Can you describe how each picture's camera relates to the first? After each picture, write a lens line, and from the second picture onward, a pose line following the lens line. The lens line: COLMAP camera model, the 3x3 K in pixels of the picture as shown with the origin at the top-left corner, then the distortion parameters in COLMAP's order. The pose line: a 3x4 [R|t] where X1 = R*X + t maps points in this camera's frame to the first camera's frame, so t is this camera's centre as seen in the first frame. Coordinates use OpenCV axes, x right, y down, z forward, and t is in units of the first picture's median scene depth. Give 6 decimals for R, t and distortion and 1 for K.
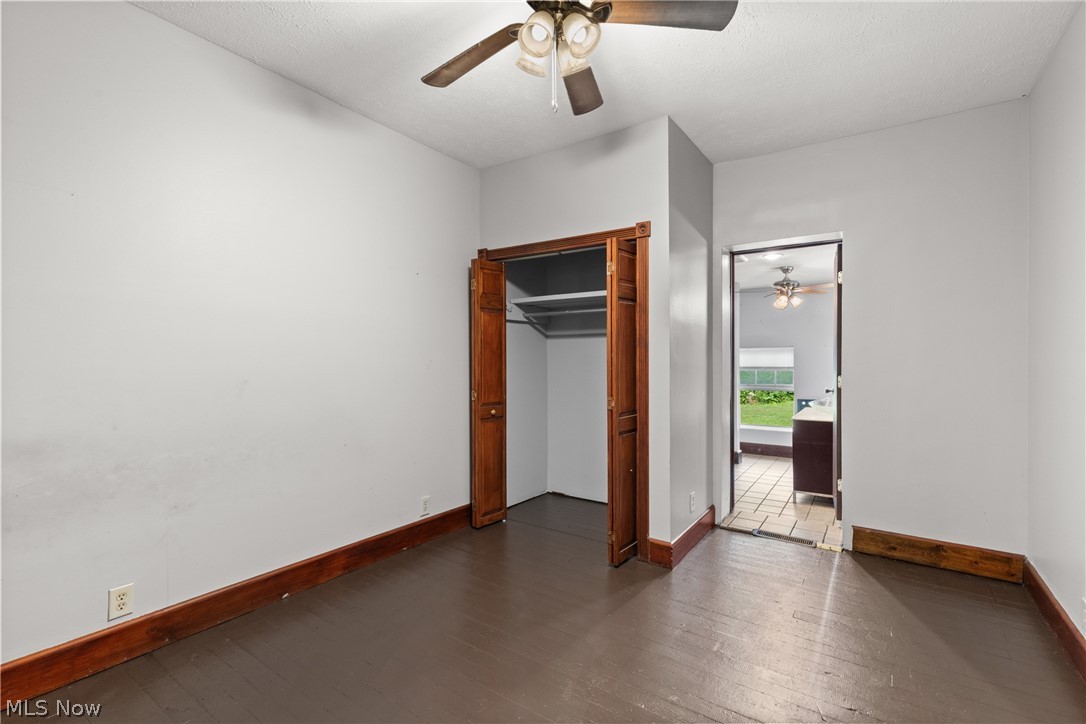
lens RADIAL K [[487.5, 0, 543.2], [0, 487.5, 359.9], [0, 0, 1]] dist [0.002543, -0.000665]
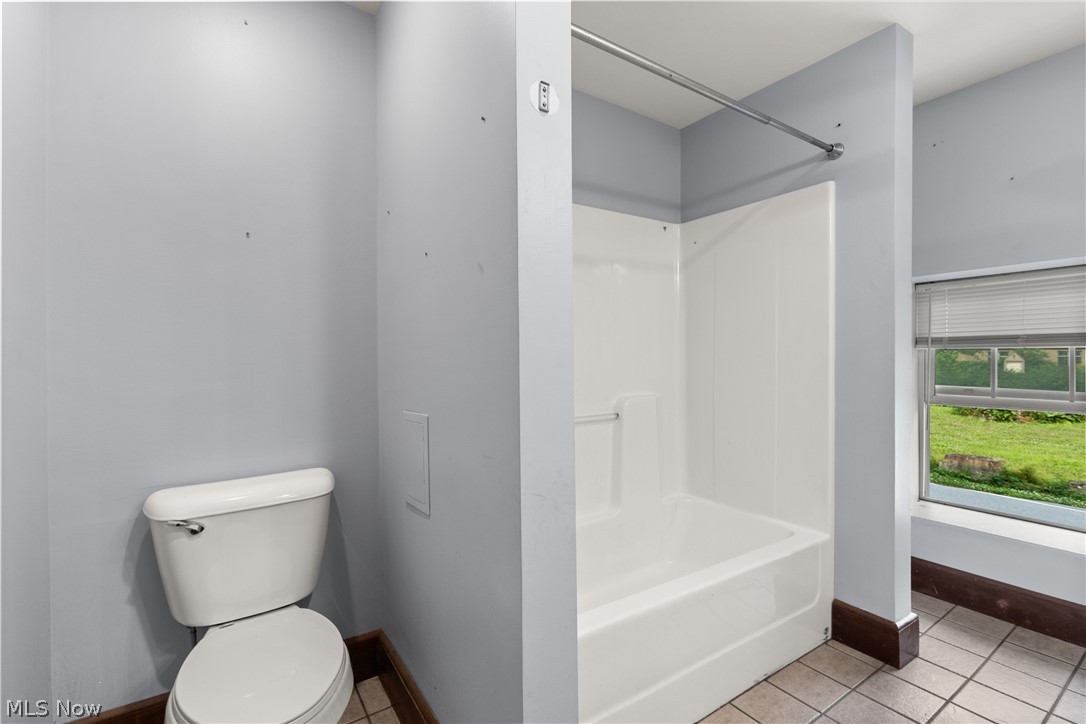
lens RADIAL K [[487.5, 0, 543.5], [0, 487.5, 362.3], [0, 0, 1]] dist [0.002543, -0.000665]
pose [[0.929441, 0.005638, -0.368928, 0.122165], [-0.003757, 0.999976, 0.005817, 0.013434], [0.368952, -0.004020, 0.929440, 0.258801]]
